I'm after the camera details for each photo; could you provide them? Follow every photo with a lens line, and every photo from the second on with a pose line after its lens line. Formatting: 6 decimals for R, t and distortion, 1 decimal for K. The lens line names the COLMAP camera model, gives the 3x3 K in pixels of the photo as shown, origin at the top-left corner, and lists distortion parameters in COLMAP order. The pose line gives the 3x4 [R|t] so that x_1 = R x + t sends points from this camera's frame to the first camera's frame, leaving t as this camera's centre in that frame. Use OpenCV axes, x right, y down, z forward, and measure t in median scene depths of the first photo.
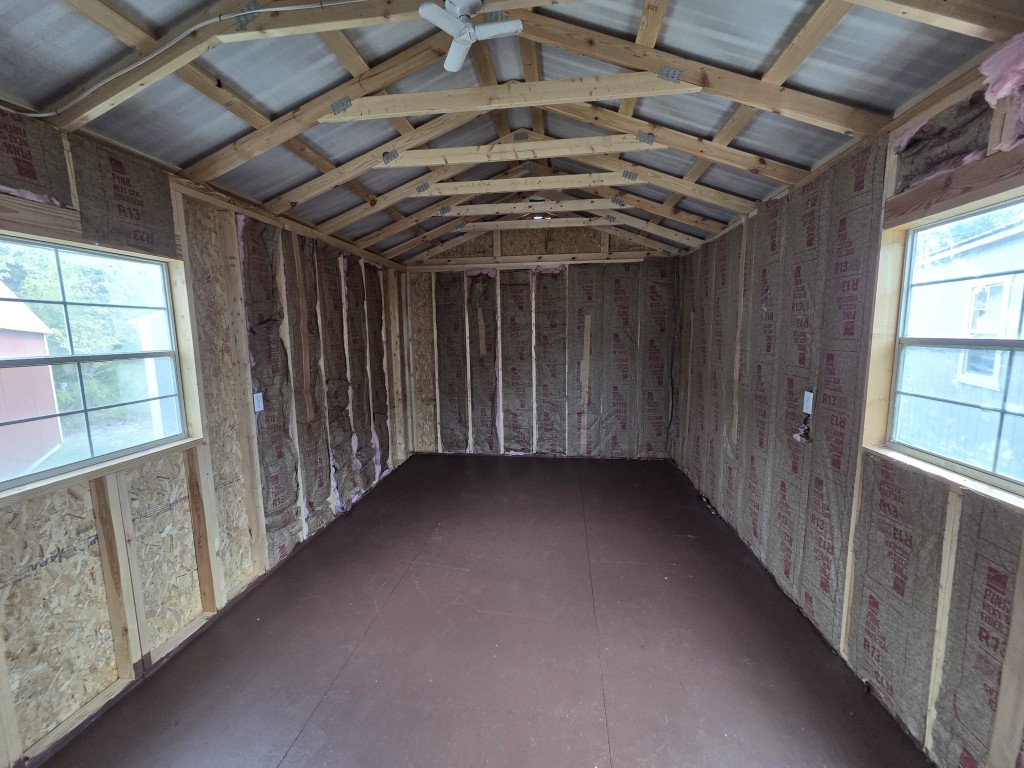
lens RADIAL K [[410.8, 0, 514.9], [0, 410.8, 381.6], [0, 0, 1]] dist [0.000868, 0.000326]
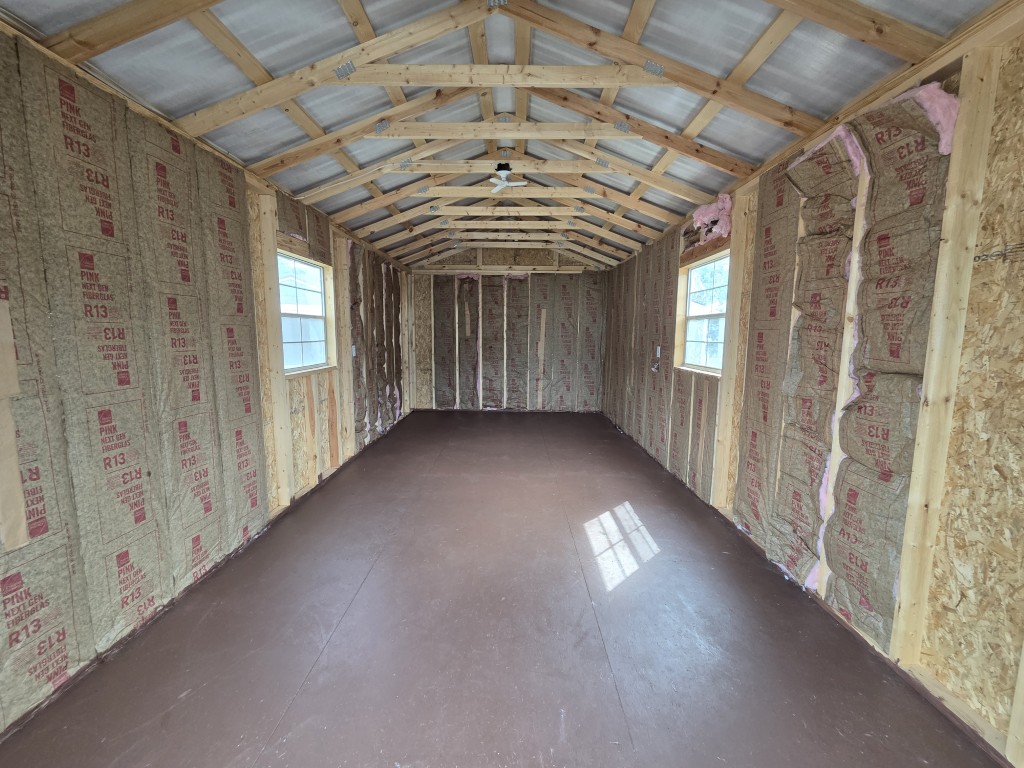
lens RADIAL K [[410.8, 0, 512.8], [0, 410.8, 382.1], [0, 0, 1]] dist [0.000868, 0.000326]
pose [[0.992732, 0.008250, 0.120059, -0.095778], [-0.007911, 0.999963, -0.003295, 0.094034], [-0.120082, 0.002321, 0.992761, -0.390677]]
